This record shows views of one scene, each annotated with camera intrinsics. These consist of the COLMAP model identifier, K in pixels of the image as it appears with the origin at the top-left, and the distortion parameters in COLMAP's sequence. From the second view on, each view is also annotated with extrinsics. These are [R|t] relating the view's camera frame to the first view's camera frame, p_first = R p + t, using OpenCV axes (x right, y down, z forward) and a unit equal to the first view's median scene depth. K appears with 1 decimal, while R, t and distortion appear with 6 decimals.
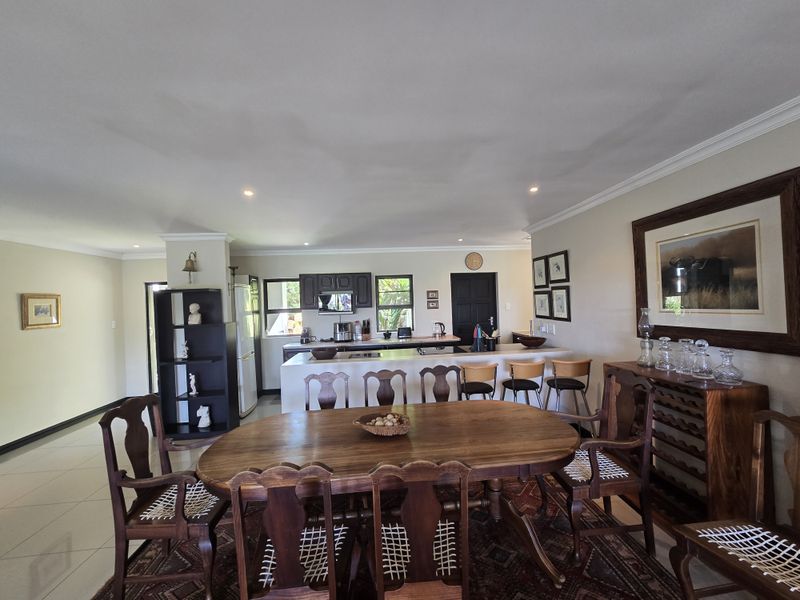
lens RADIAL K [[329.9, 0, 398.3], [0, 329.9, 299.1], [0, 0, 1]] dist [-0.001101, 0.000033]
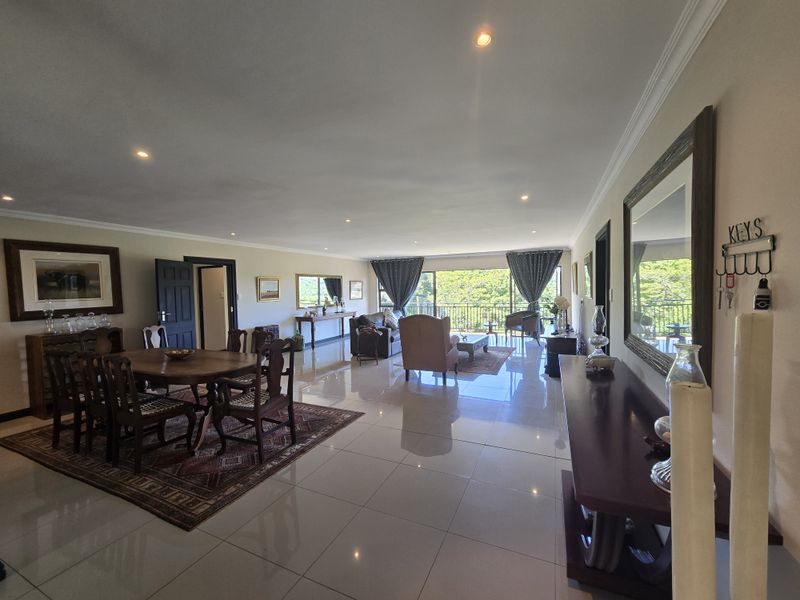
lens RADIAL K [[329.9, 0, 399.8], [0, 329.9, 300.1], [0, 0, 1]] dist [-0.001101, 0.000033]
pose [[-0.872921, 0.025952, 0.487171, -0.768585], [0.038485, 0.999135, 0.015732, 0.035420], [-0.486341, 0.032481, -0.873165, 0.769623]]
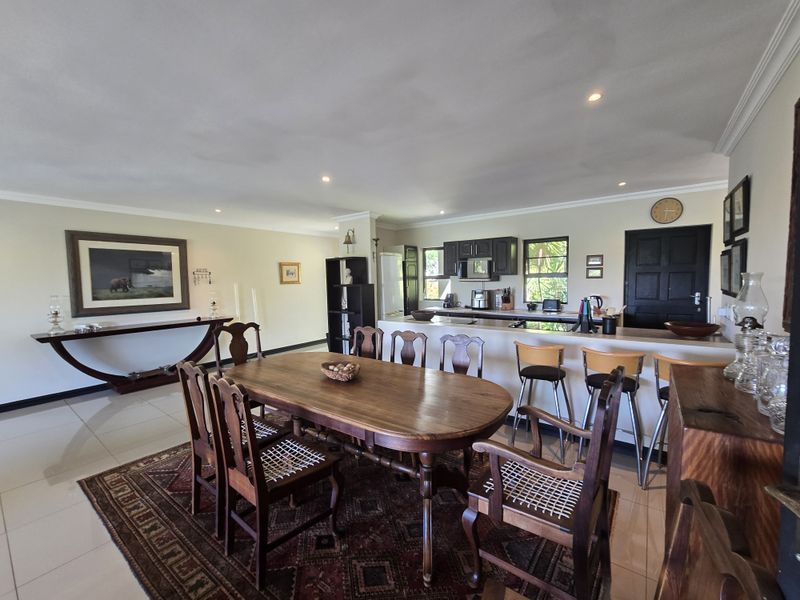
lens RADIAL K [[329.9, 0, 401.0], [0, 329.9, 299.3], [0, 0, 1]] dist [-0.001101, 0.000033]
pose [[0.745972, 0.064290, -0.662867, 0.336890], [-0.004316, 0.995775, 0.091721, 0.011123], [0.665964, -0.065561, 0.743098, 0.120507]]
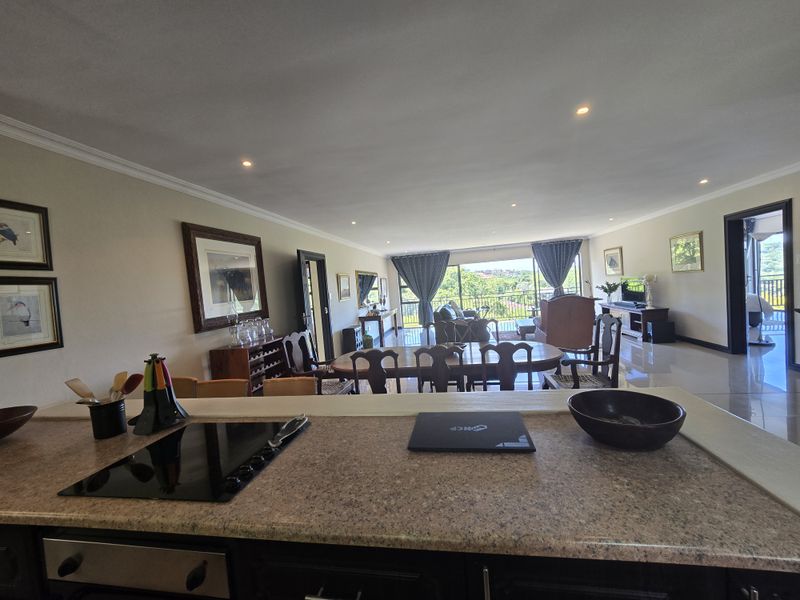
lens RADIAL K [[329.9, 0, 398.5], [0, 329.9, 300.6], [0, 0, 1]] dist [-0.001101, 0.000033]
pose [[-0.964052, 0.095441, 0.247983, -0.088990], [0.105453, 0.994047, 0.027380, 0.028013], [-0.243893, 0.052546, -0.968378, 1.007188]]
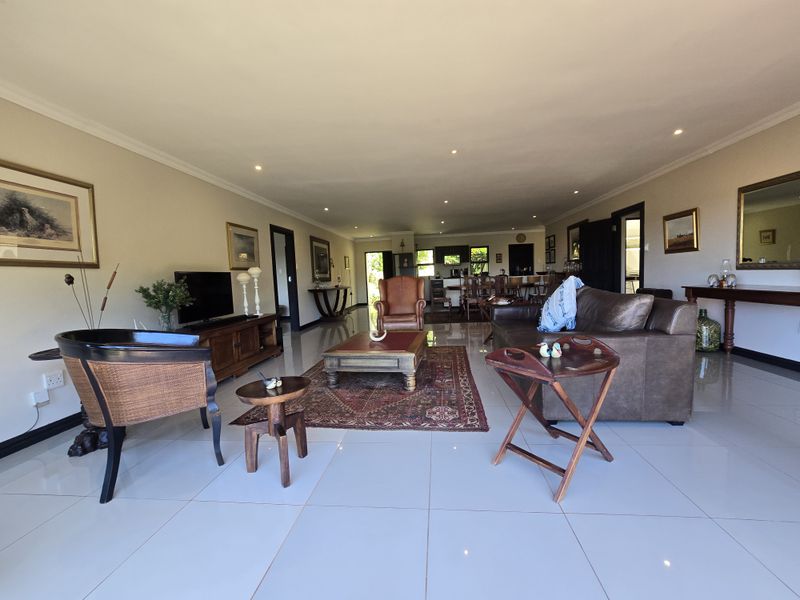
lens RADIAL K [[329.9, 0, 404.6], [0, 329.9, 297.2], [0, 0, 1]] dist [-0.001101, 0.000033]
pose [[0.985441, 0.004952, -0.169945, -0.141294], [0.008673, 0.996810, 0.079338, 0.087474], [0.169796, -0.079657, 0.982255, -1.277007]]
